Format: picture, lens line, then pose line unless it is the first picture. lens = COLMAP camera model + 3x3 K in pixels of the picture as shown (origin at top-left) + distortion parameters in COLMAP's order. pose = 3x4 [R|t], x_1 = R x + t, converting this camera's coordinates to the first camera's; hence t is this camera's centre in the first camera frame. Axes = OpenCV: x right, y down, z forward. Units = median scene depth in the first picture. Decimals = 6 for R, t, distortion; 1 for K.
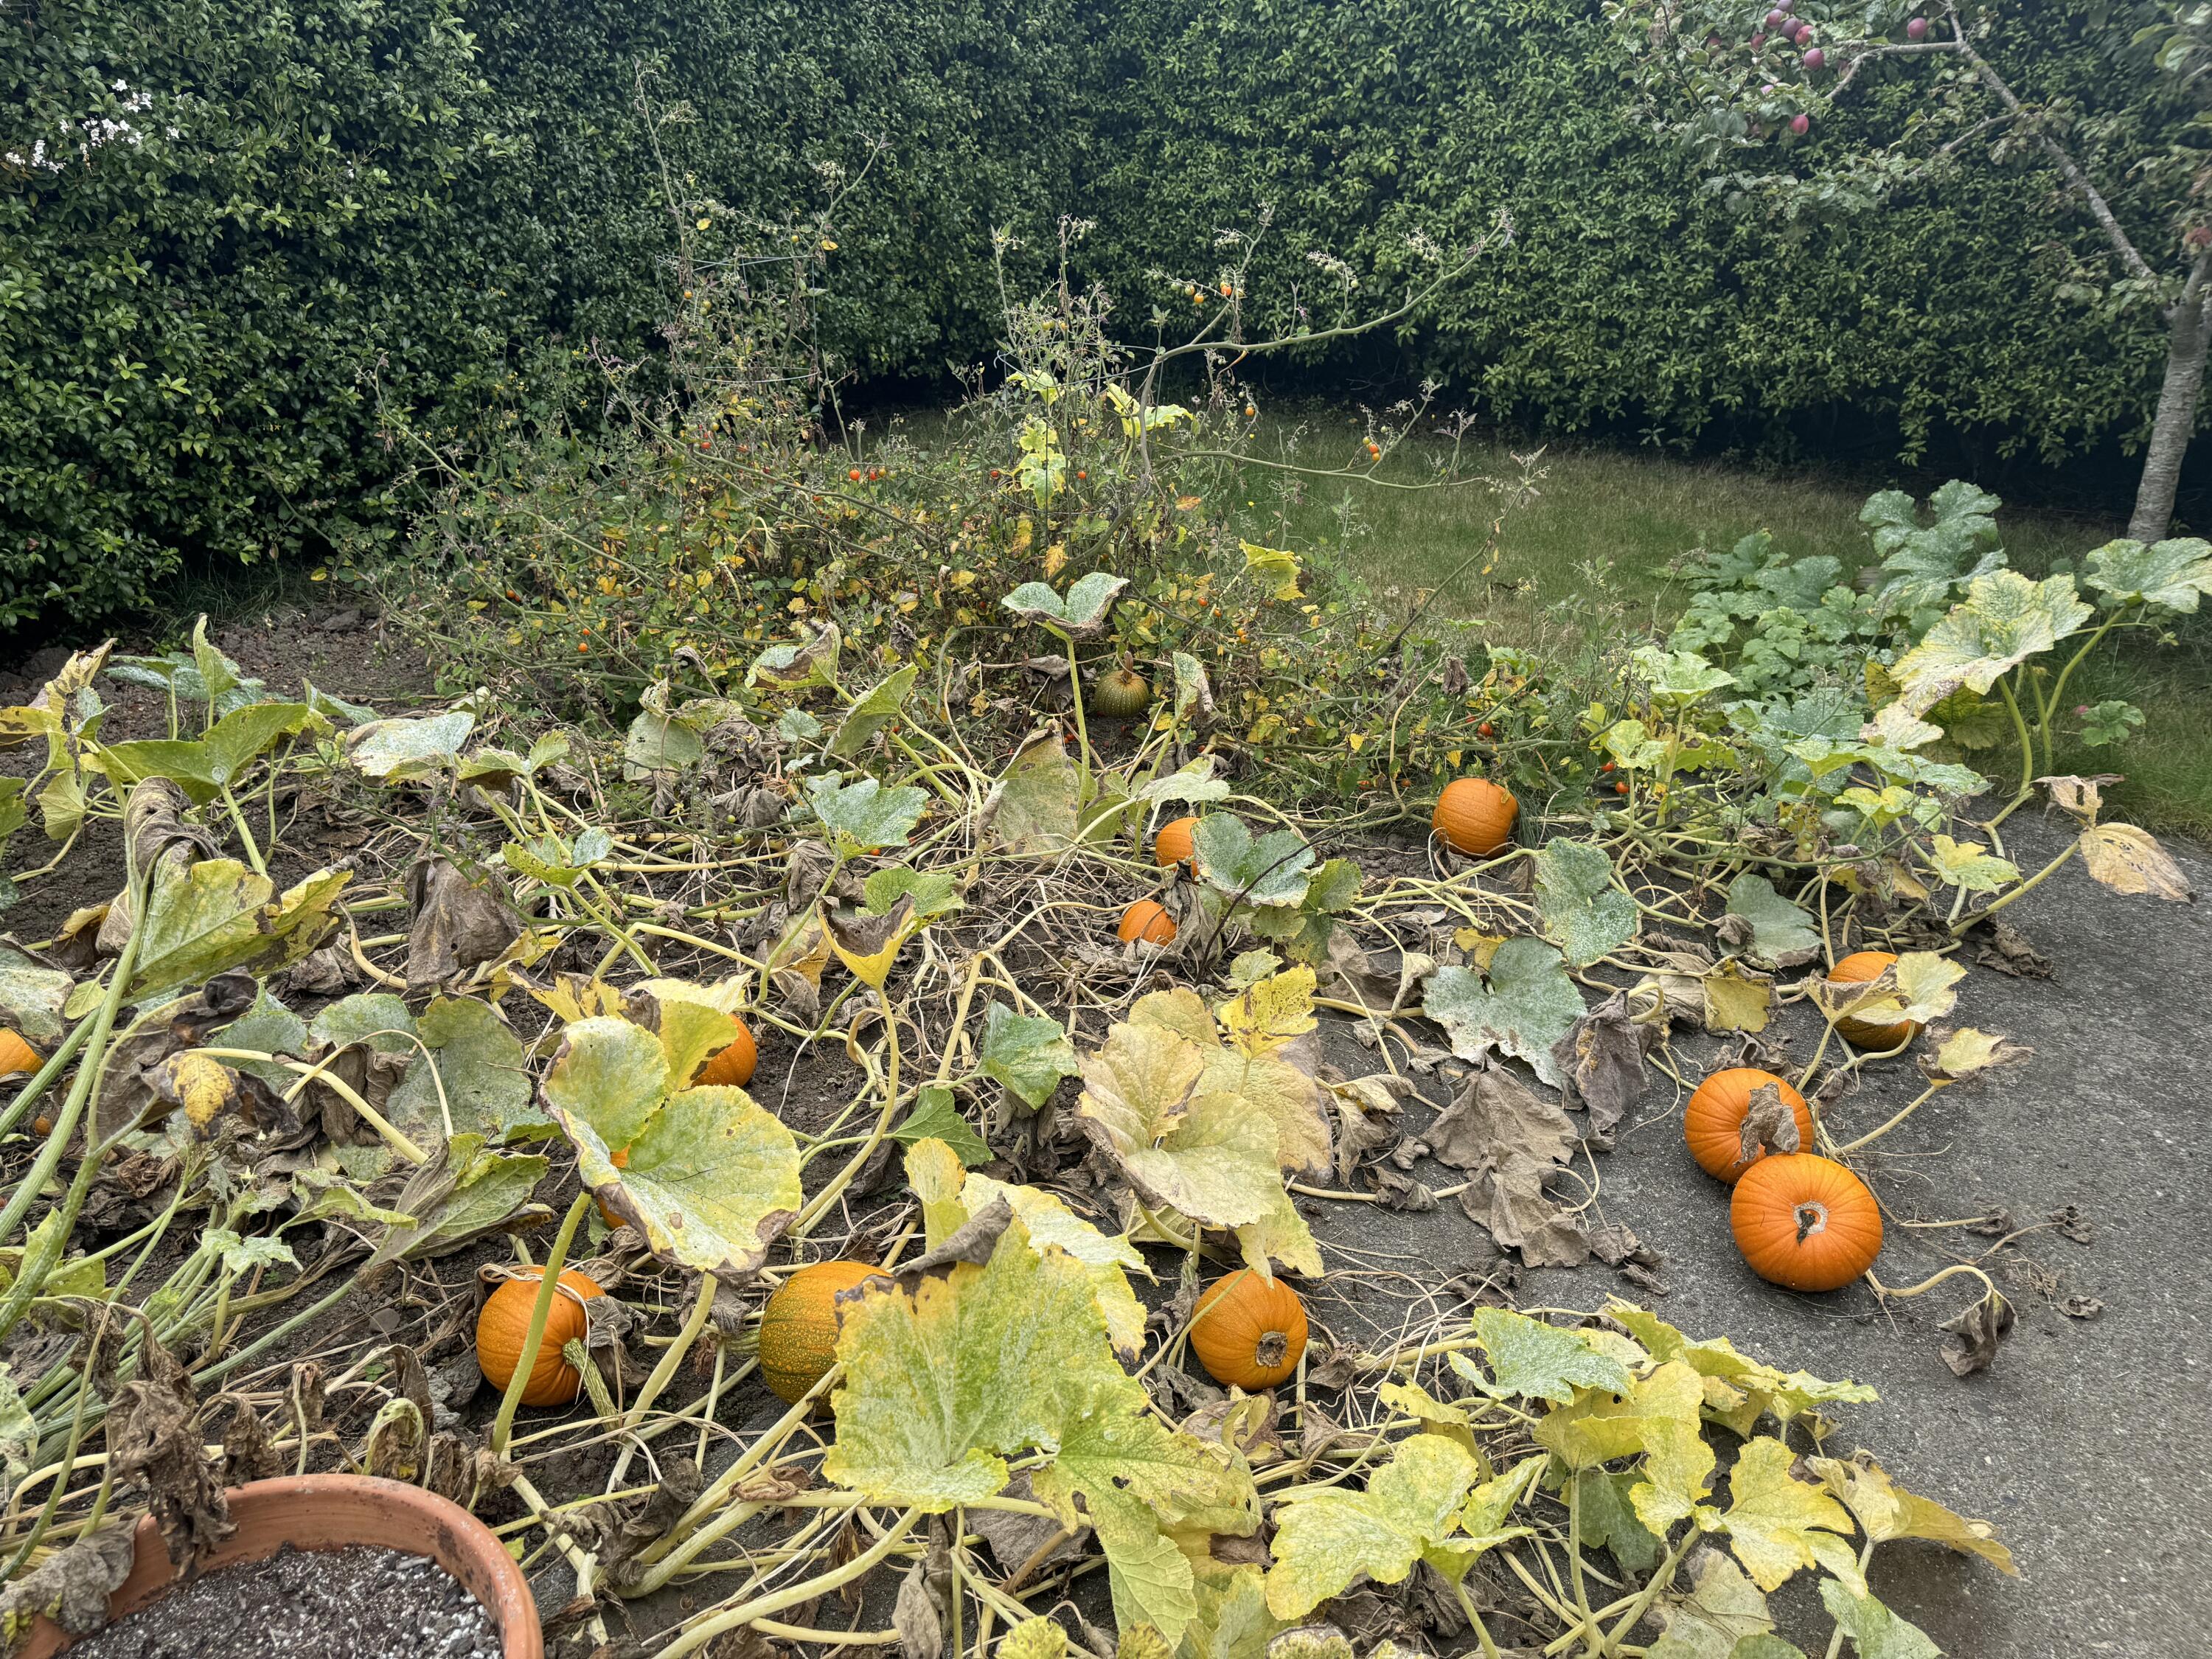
lens RADIAL K [[1554.4, 0, 1090.7], [0, 1554.4, 823.1], [0, 0, 1]] dist [0.007236, -0.012199]
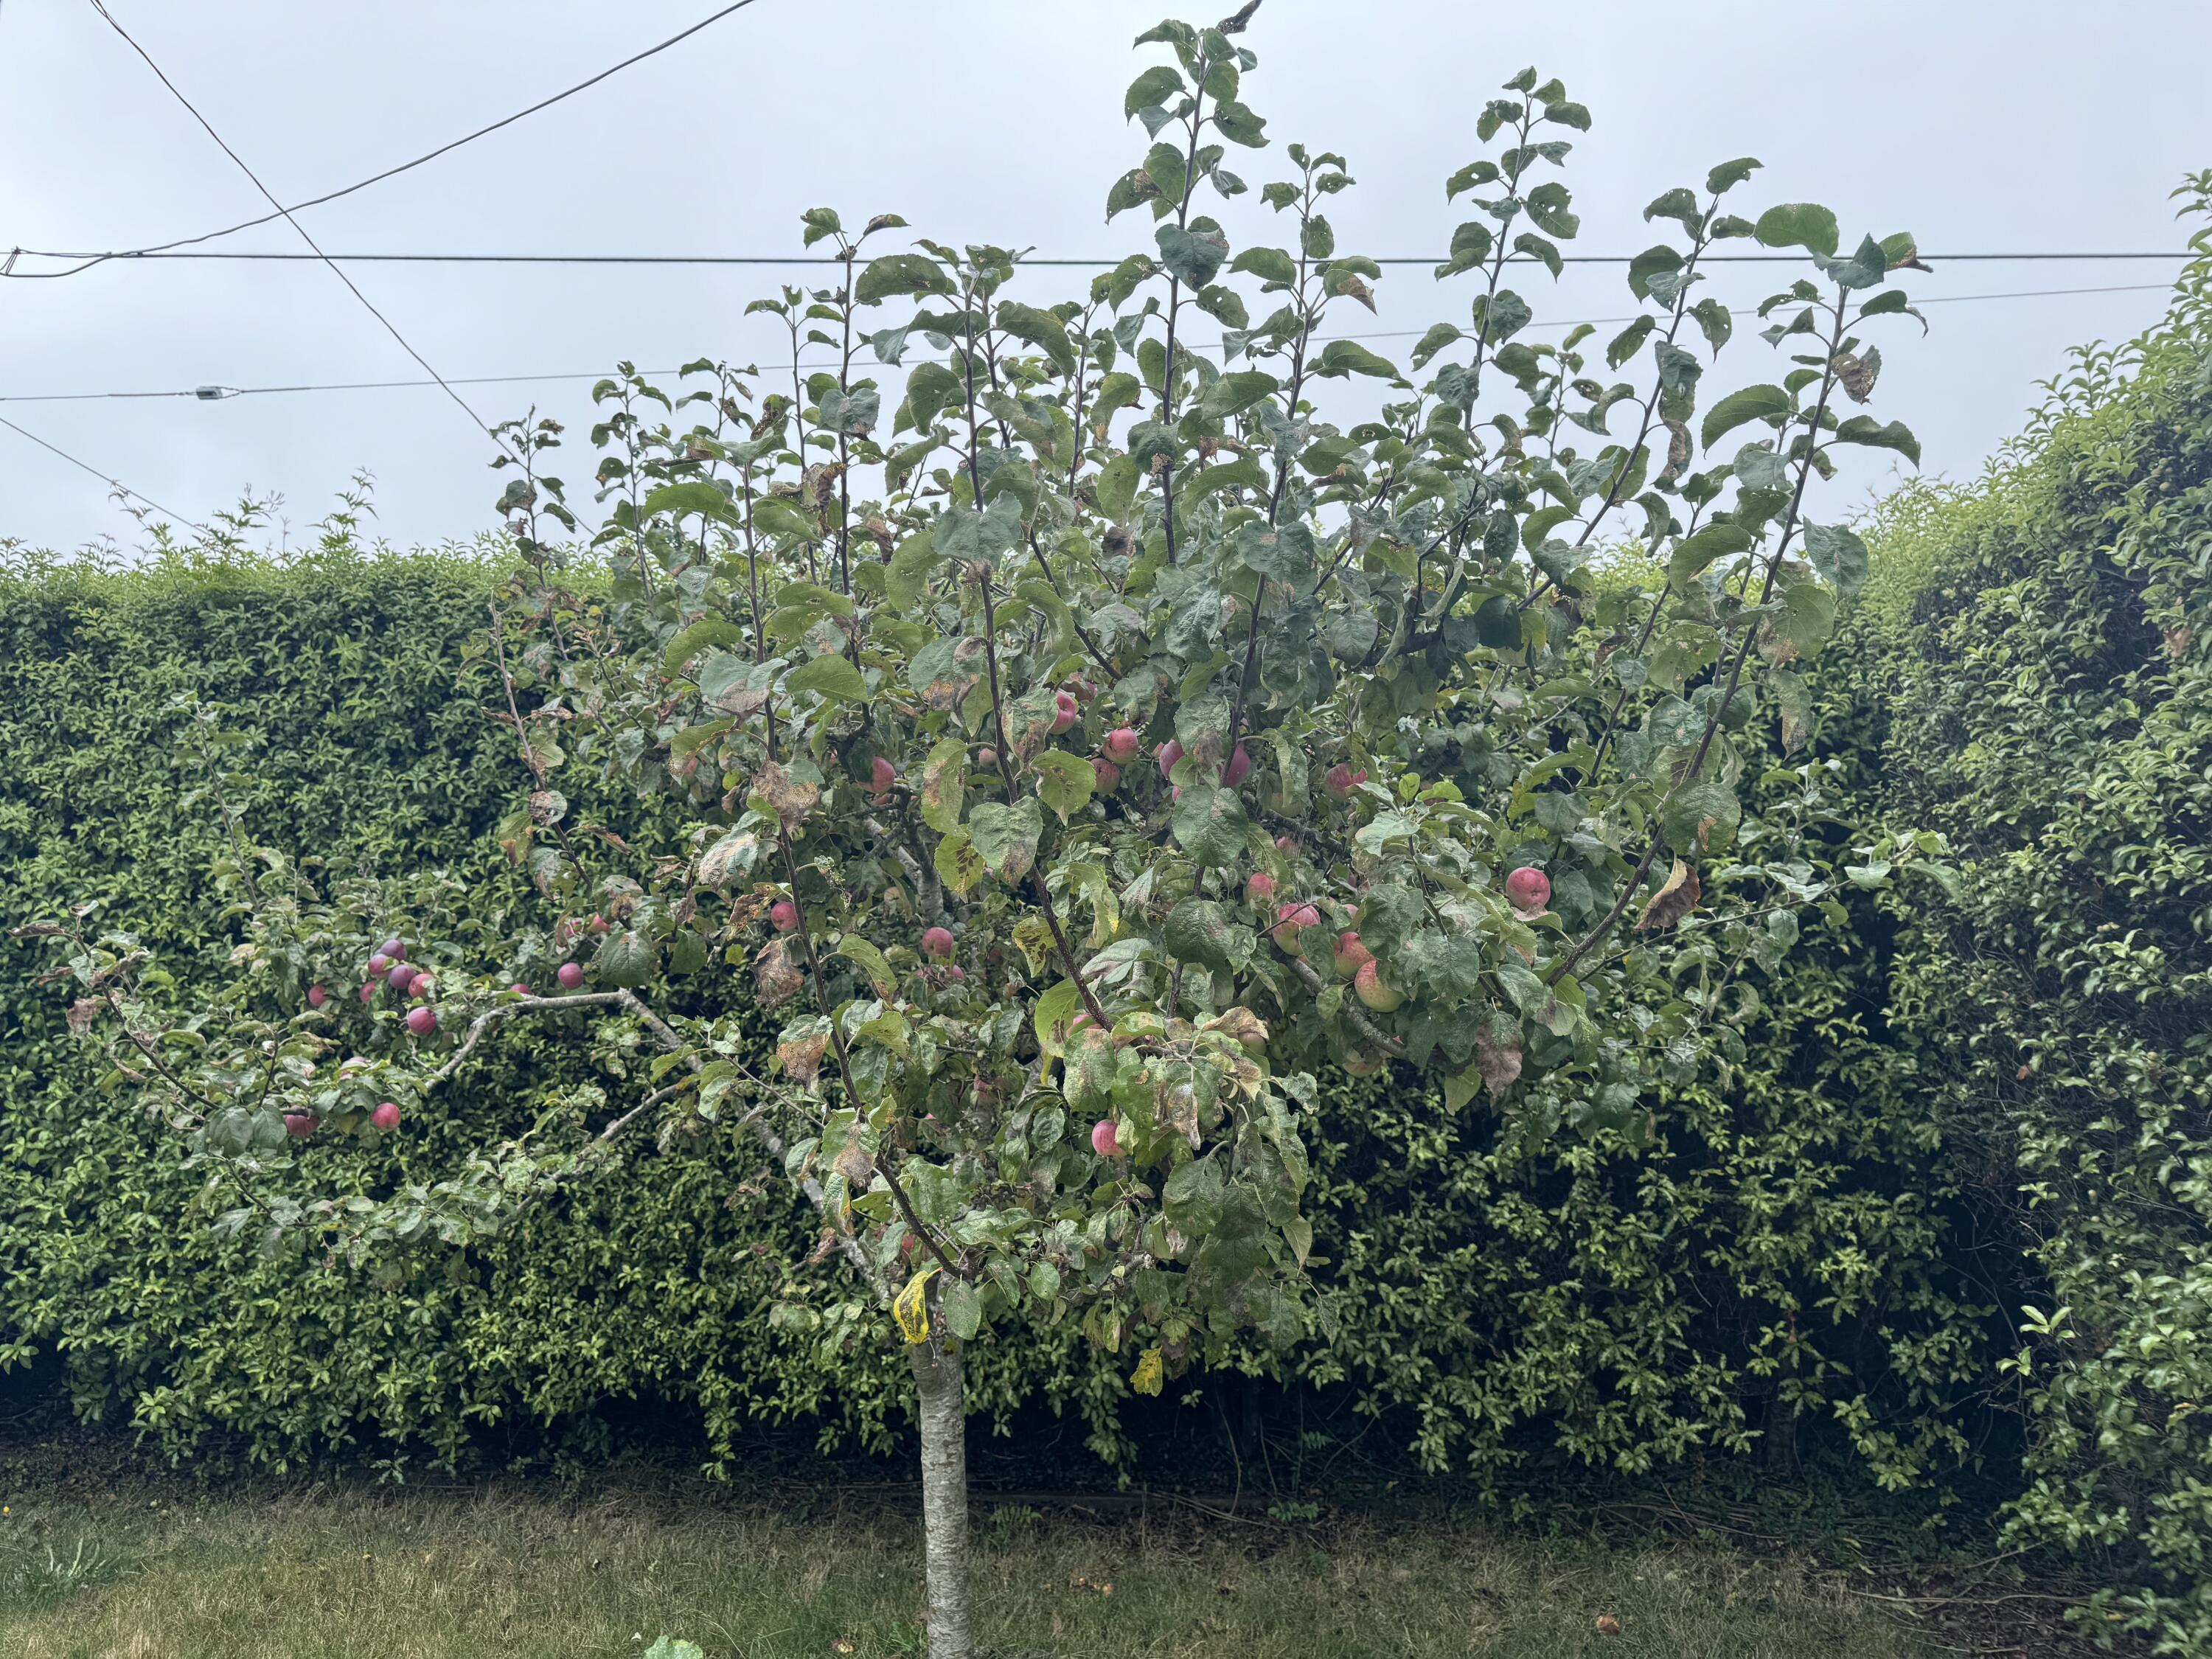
lens RADIAL K [[1554.4, 0, 1090.7], [0, 1554.4, 823.1], [0, 0, 1]] dist [0.007236, -0.012199]
pose [[0.837078, 0.028007, 0.546365, 0.249227], [0.237963, 0.880626, -0.409721, -0.153078], [-0.492619, 0.472984, 0.730488, 0.208046]]
